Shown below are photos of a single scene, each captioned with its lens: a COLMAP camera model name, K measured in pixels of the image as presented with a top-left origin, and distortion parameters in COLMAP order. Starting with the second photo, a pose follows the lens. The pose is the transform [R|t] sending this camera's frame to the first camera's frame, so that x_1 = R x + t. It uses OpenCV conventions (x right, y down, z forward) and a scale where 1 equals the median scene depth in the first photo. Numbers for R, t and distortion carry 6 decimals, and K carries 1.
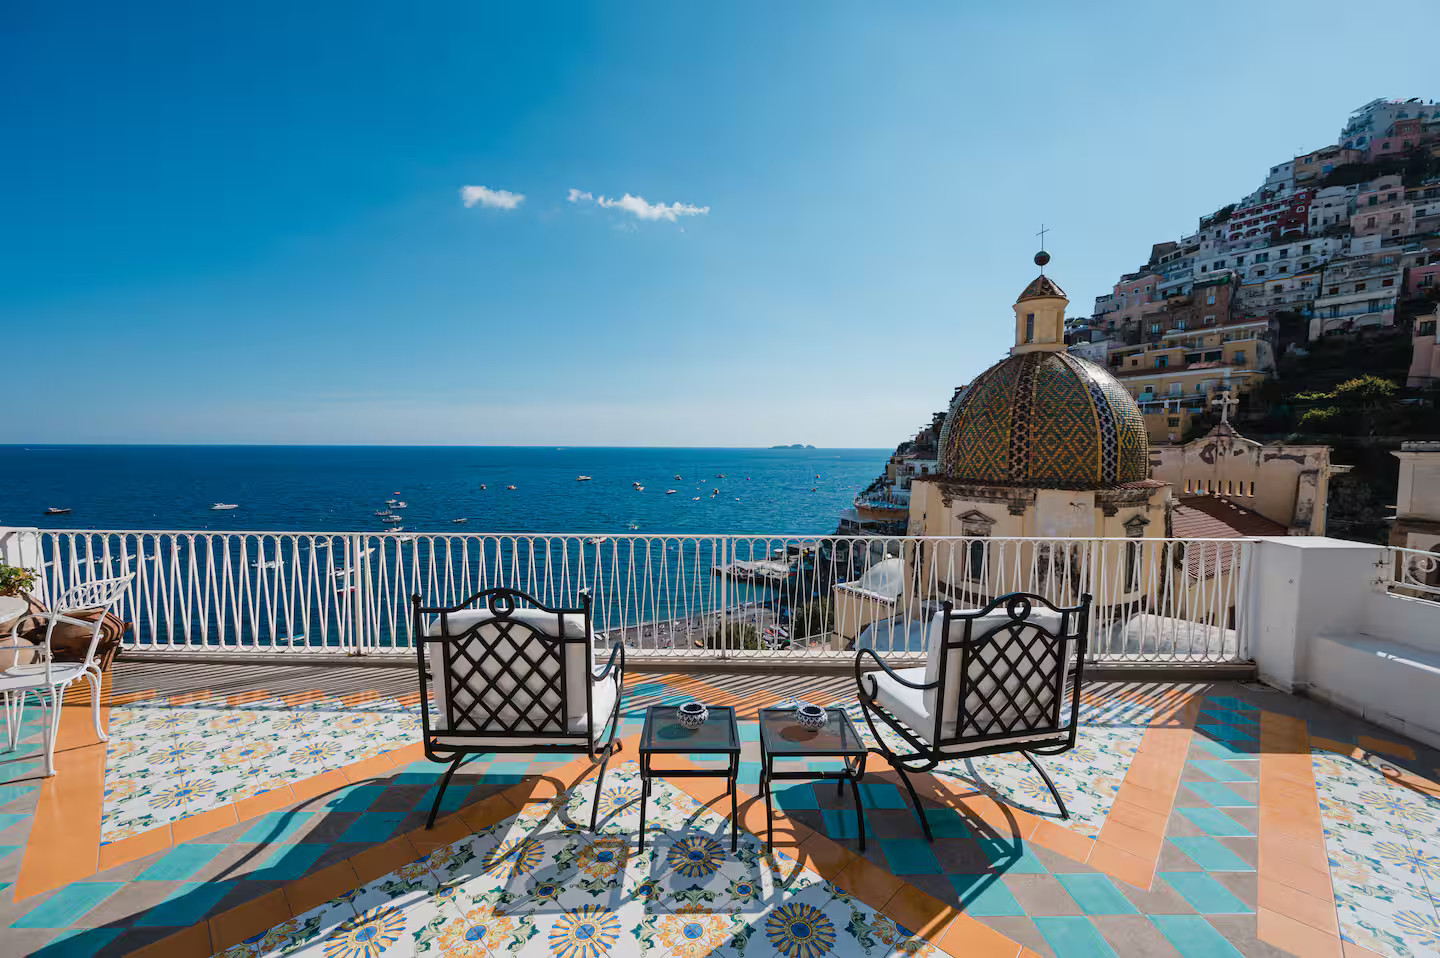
lens RADIAL K [[577.2, 0, 716.4], [0, 577.2, 475.3], [0, 0, 1]] dist [0.001512, 0.000751]
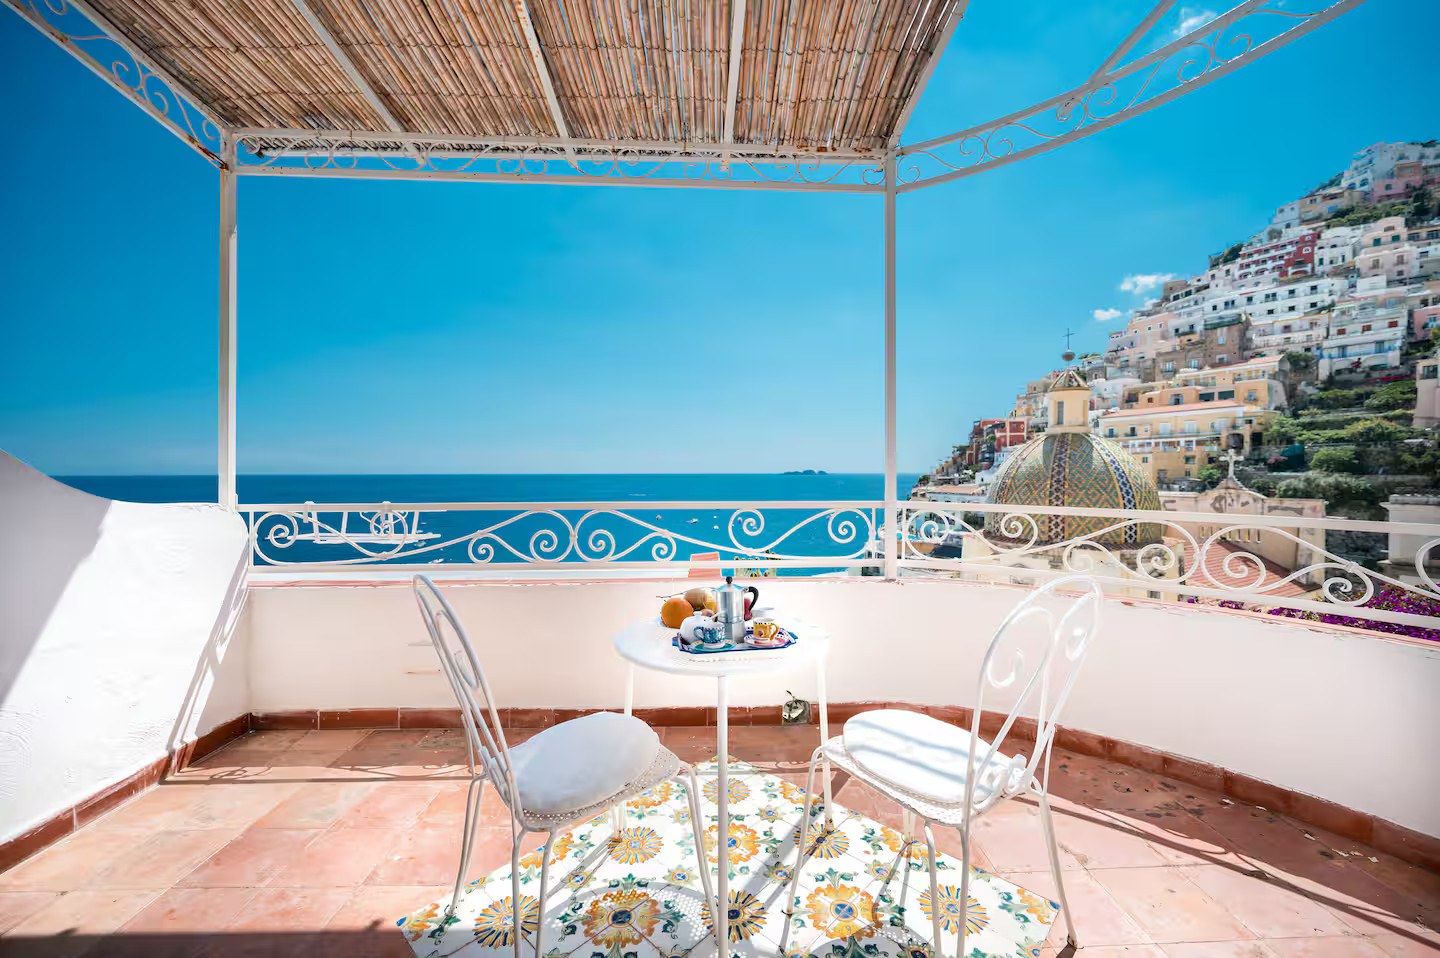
lens RADIAL K [[577.2, 0, 716.0], [0, 577.2, 478.2], [0, 0, 1]] dist [0.001512, 0.000751]
pose [[0.999713, -0.007737, -0.022679, -0.106674], [0.006781, 0.999097, -0.041939, -0.046852], [0.022983, 0.041774, 0.998863, -0.155507]]
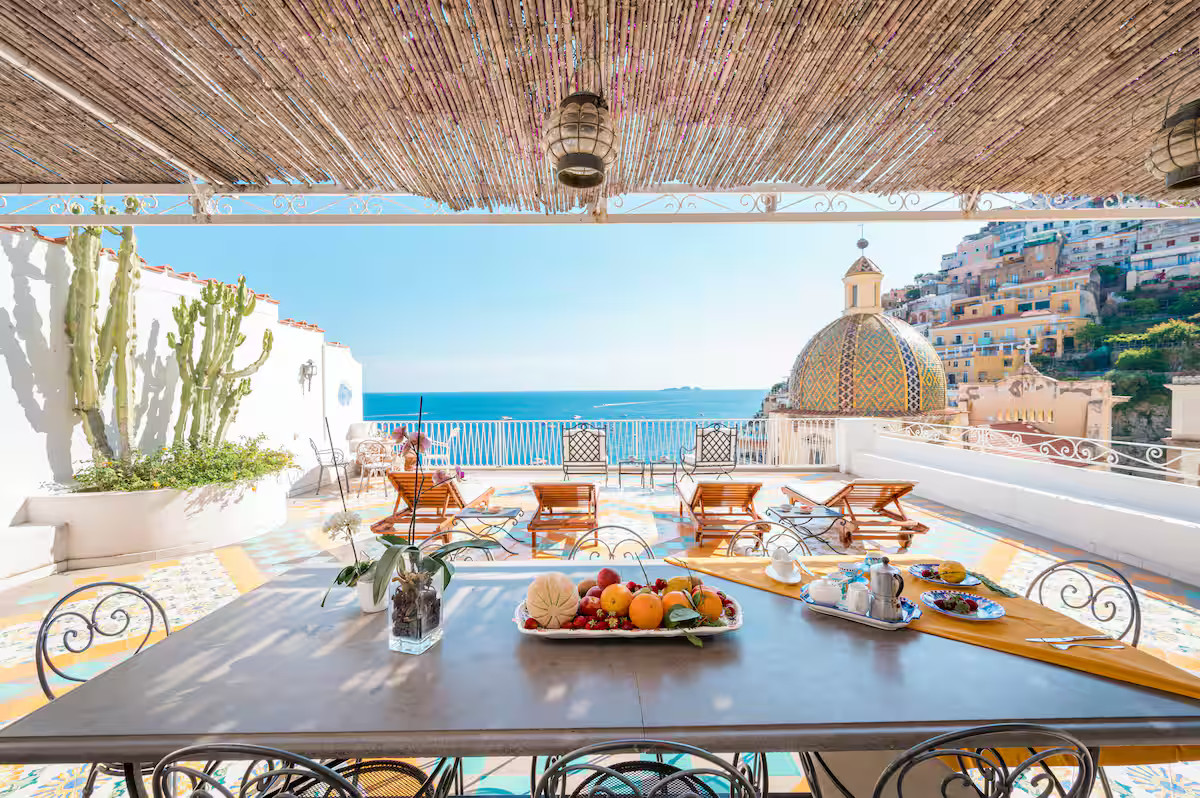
lens RADIAL K [[503.3, 0, 593.4], [0, 503.3, 397.7], [0, 0, 1]] dist [0.000822, 0.000061]
pose [[0.998987, -0.015046, -0.042412, -0.007307], [0.013591, 0.999317, -0.034375, 0.006634], [0.042900, 0.033763, 0.998509, -0.114256]]
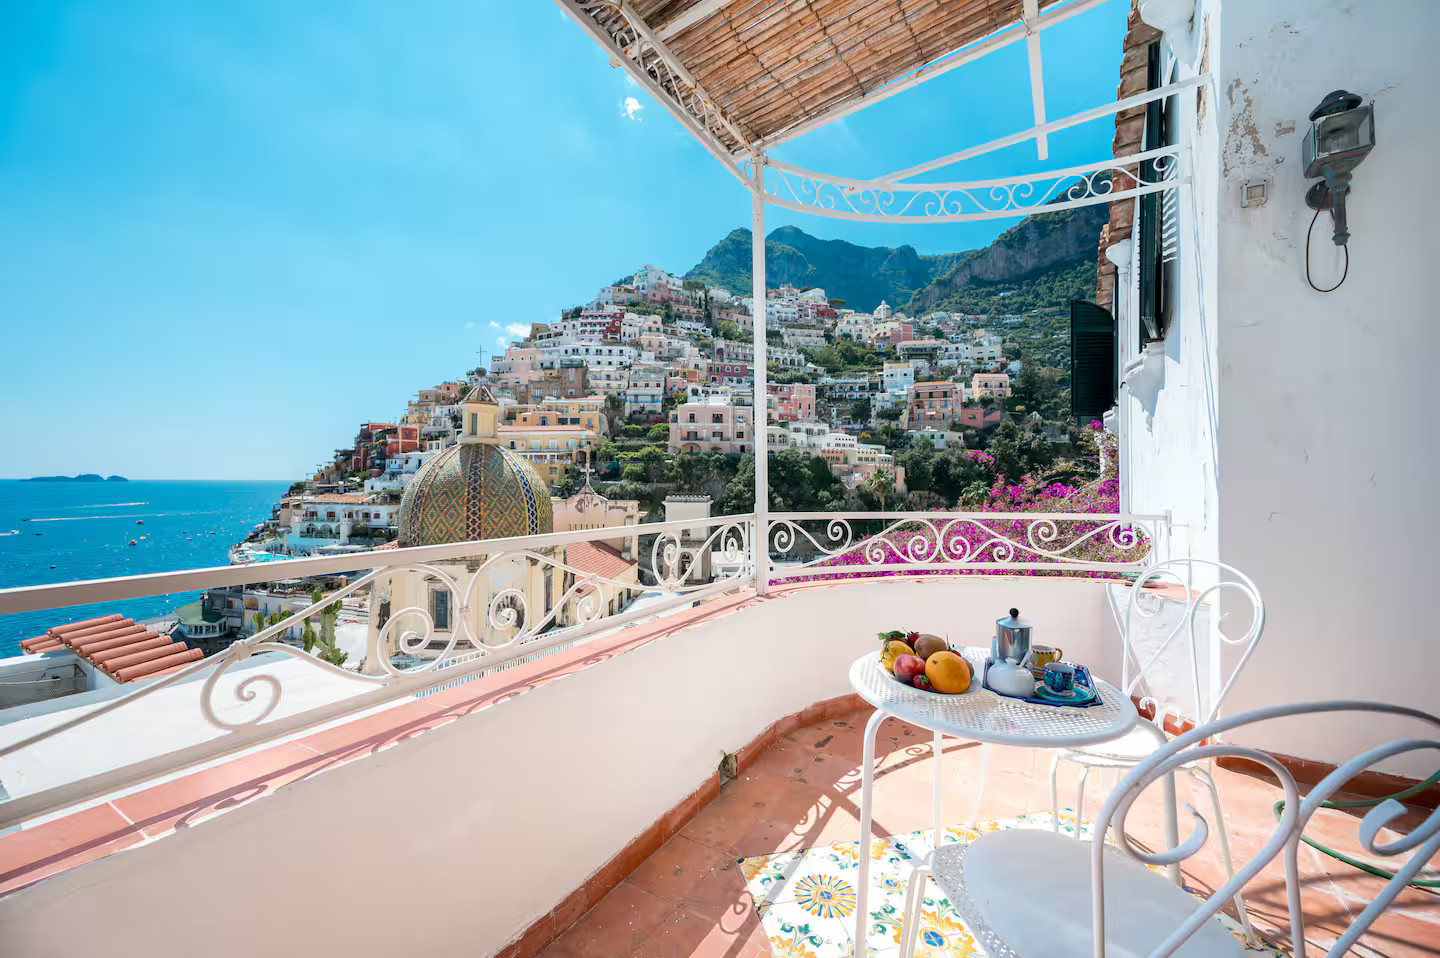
lens RADIAL K [[577.2, 0, 729.8], [0, 577.2, 479.2], [0, 0, 1]] dist [0.001512, 0.000751]
pose [[0.562573, -0.000533, 0.826747, -0.136277], [0.041107, 0.998781, -0.027328, -0.048644], [-0.825725, 0.049359, 0.561909, -0.128516]]
